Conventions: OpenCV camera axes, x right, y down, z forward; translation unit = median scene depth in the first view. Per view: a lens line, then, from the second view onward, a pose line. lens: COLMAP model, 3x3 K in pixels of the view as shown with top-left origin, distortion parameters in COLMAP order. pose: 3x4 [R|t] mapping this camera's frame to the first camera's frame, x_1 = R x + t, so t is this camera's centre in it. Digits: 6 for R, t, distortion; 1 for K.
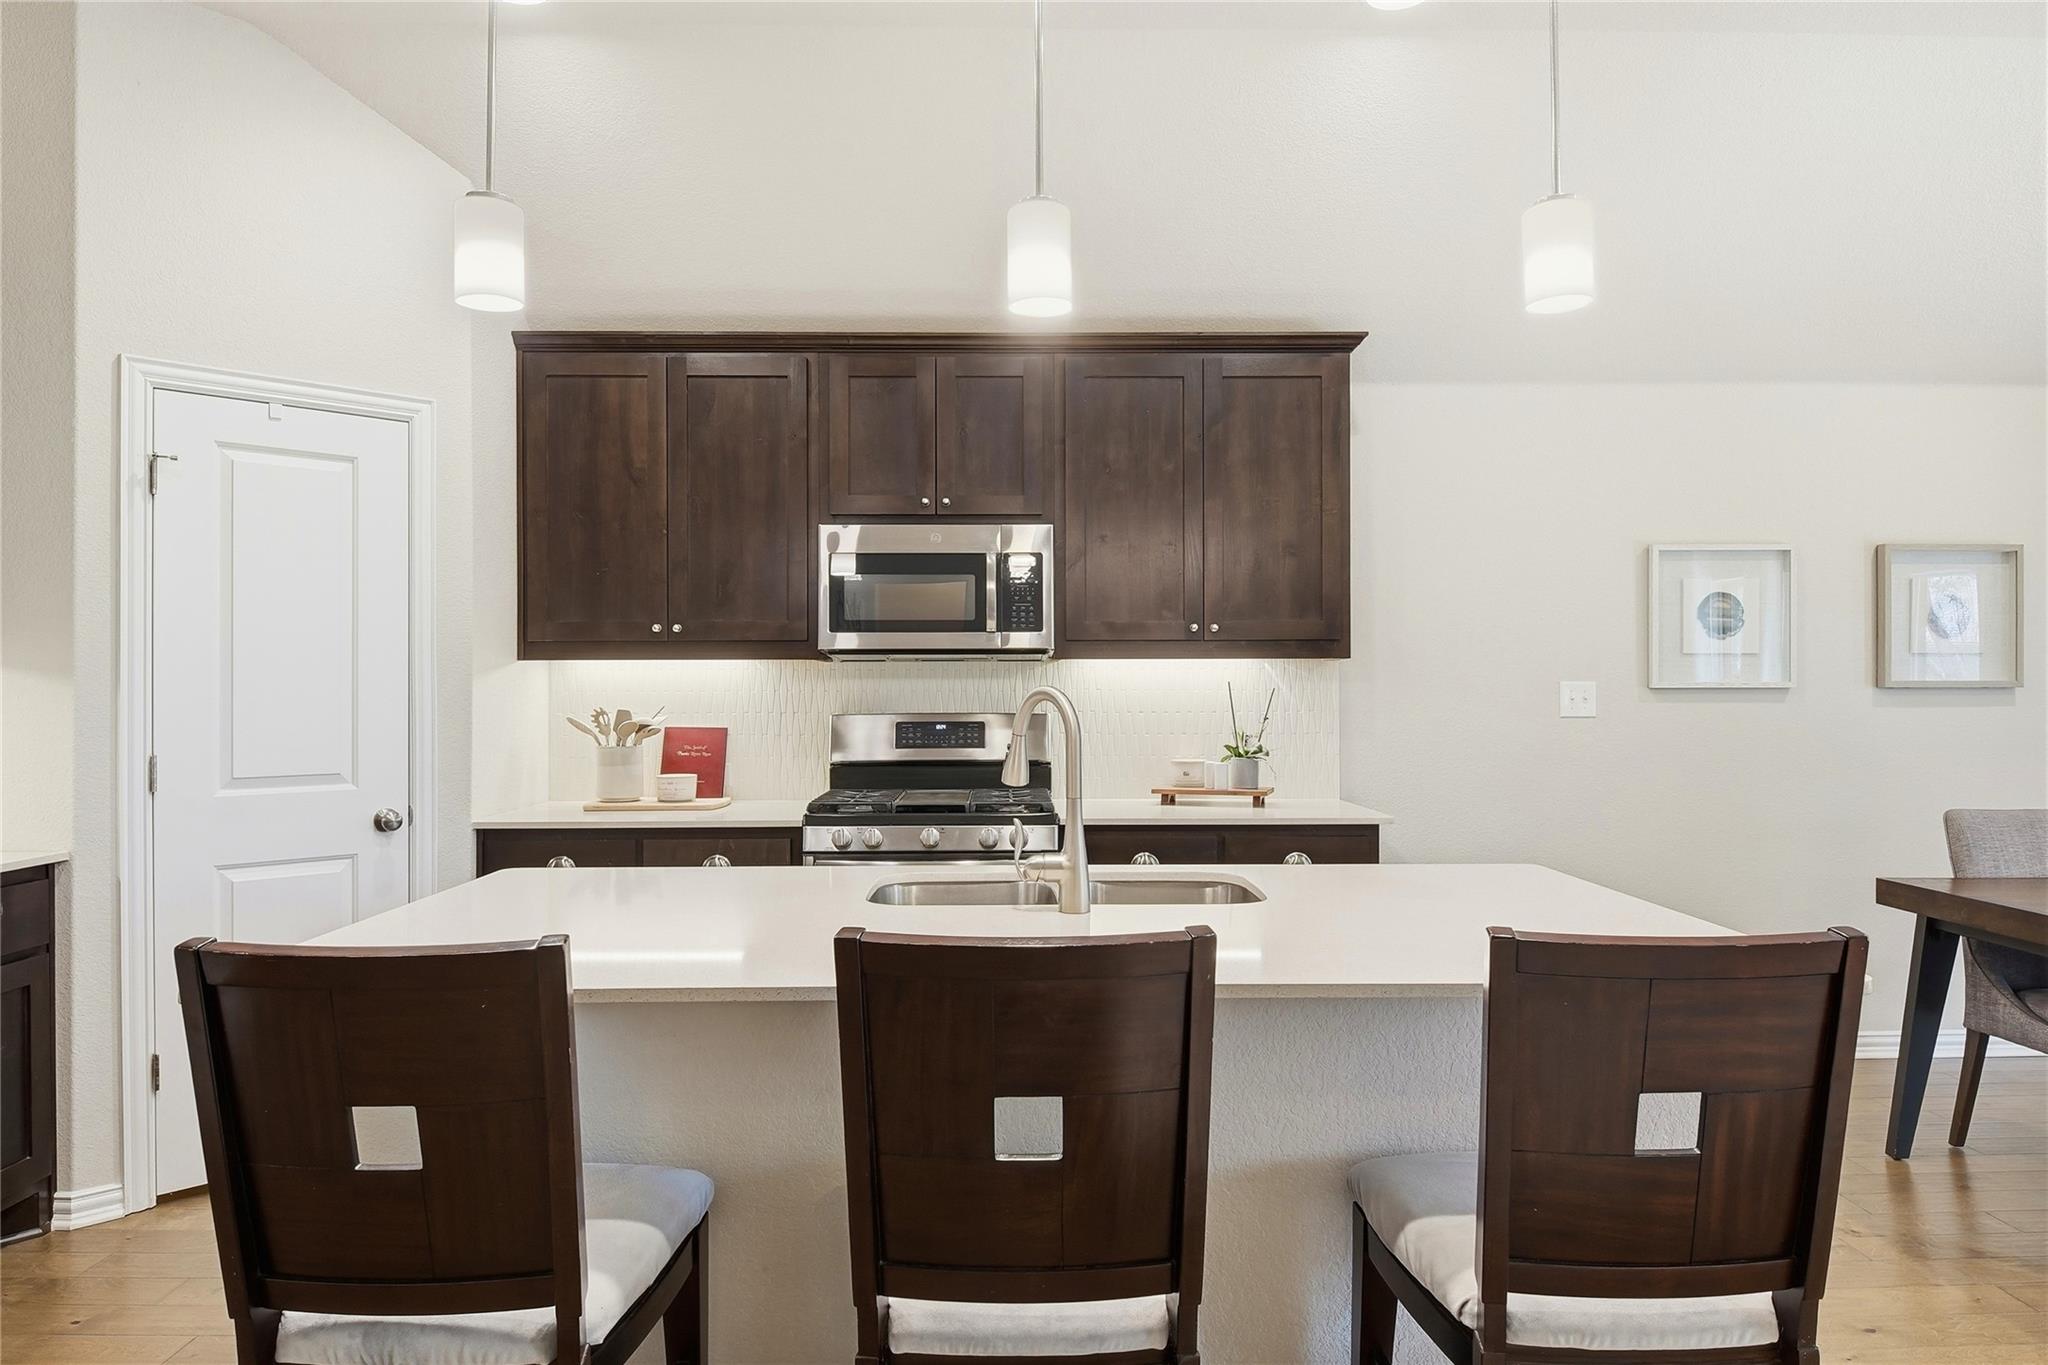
lens RADIAL K [[1289.5, 0, 1034.8], [0, 1289.5, 678.0], [0, 0, 1]] dist [0.022461, -0.011529]
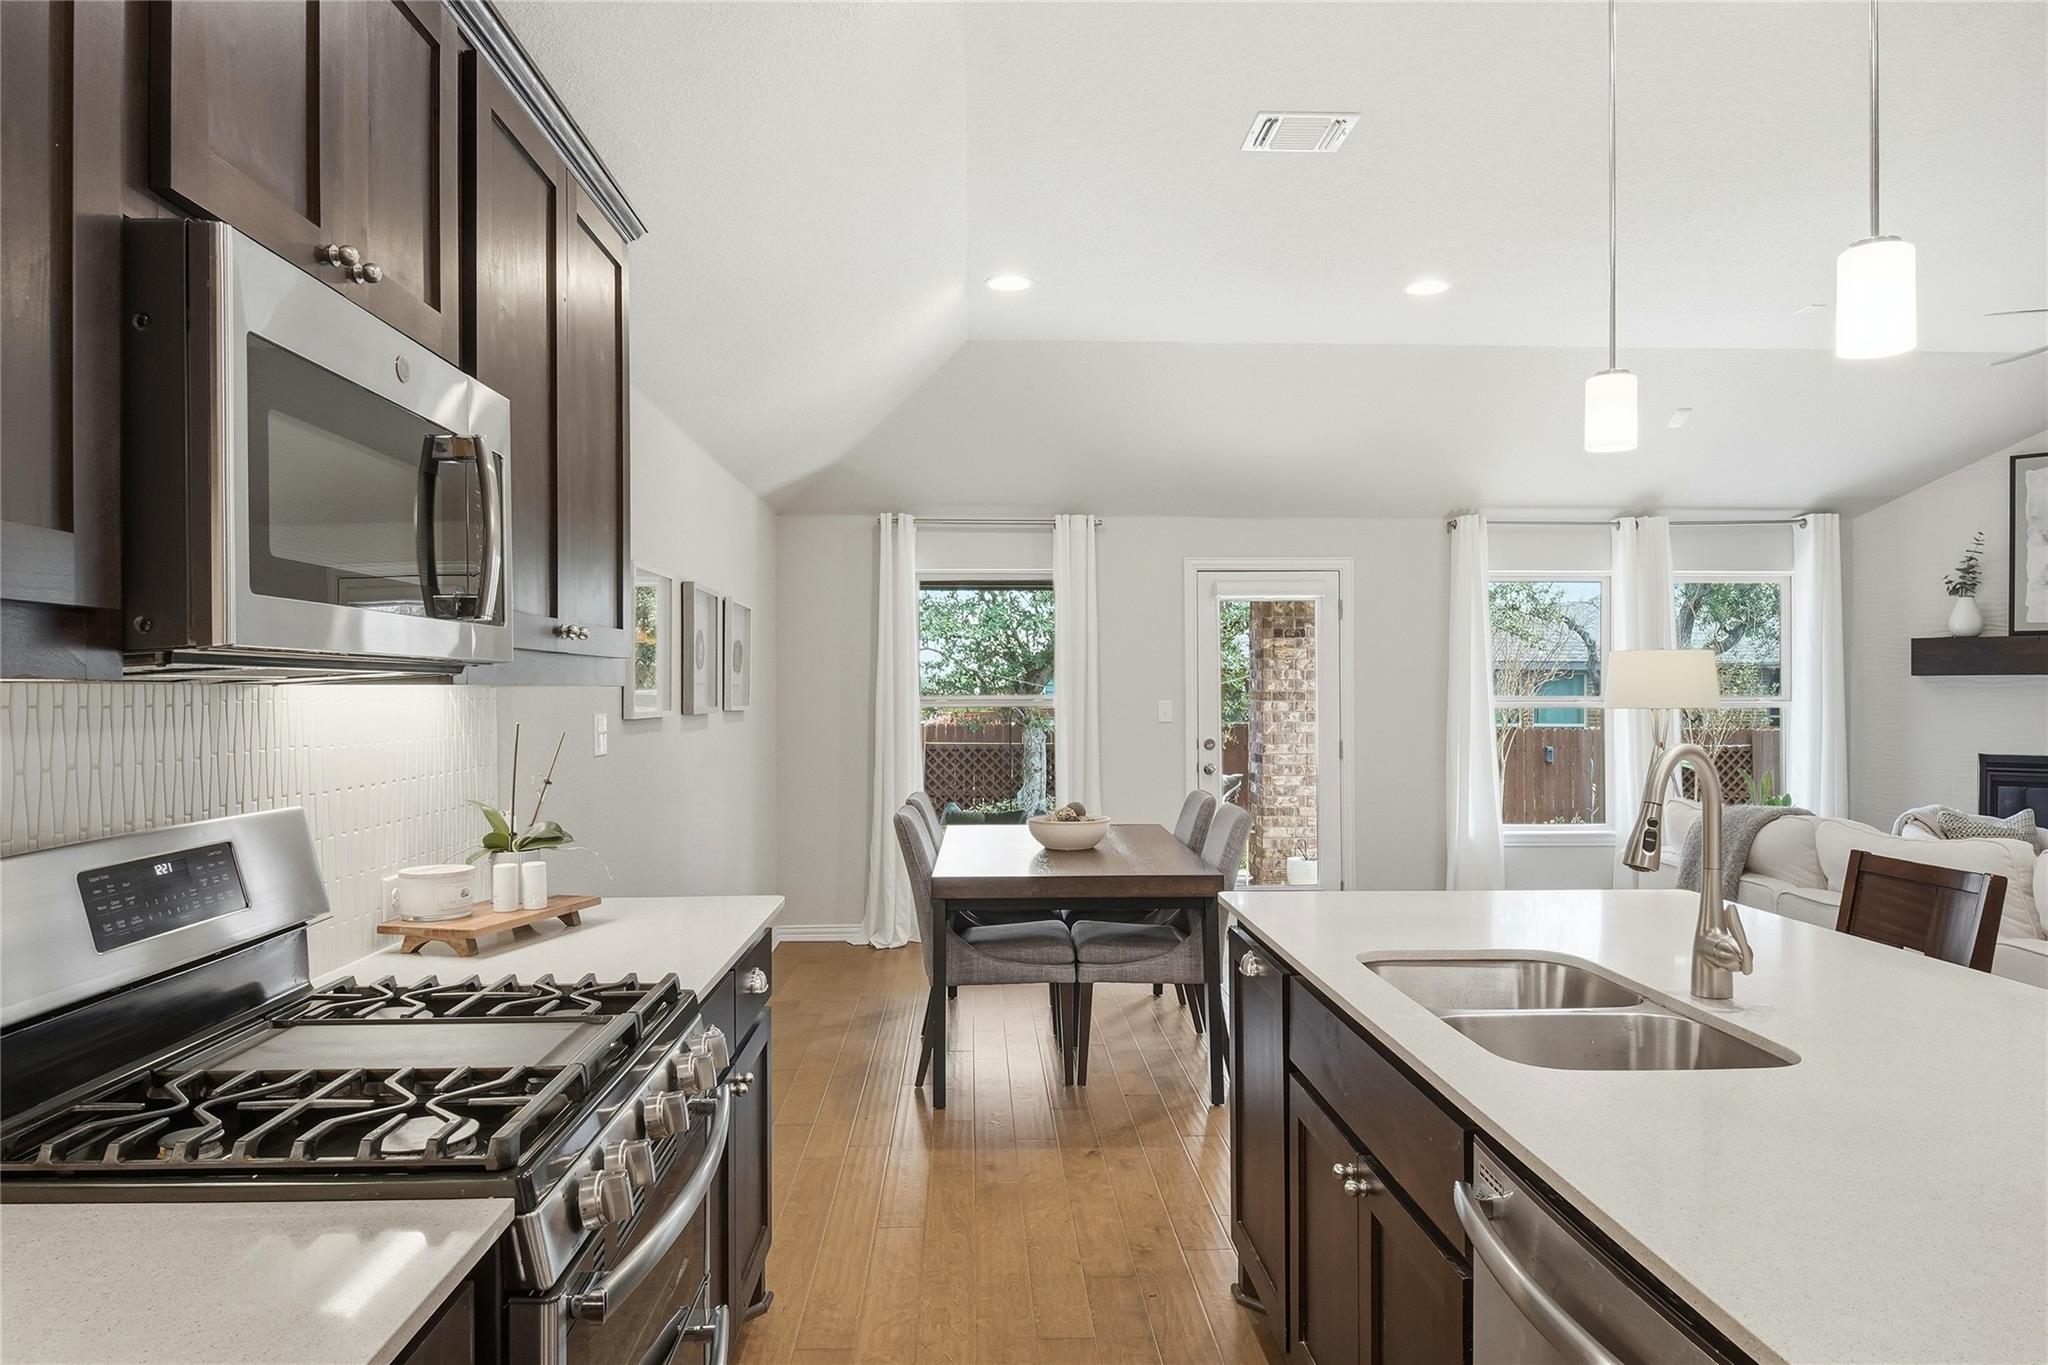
lens RADIAL K [[1289.5, 0, 1034.5], [0, 1289.5, 686.8], [0, 0, 1]] dist [0.022461, -0.011529]
pose [[-0.037643, 0.005508, 0.999276, -0.438400], [-0.007534, 0.999955, -0.005796, -0.011649], [-0.999263, -0.007747, -0.037600, 0.774311]]
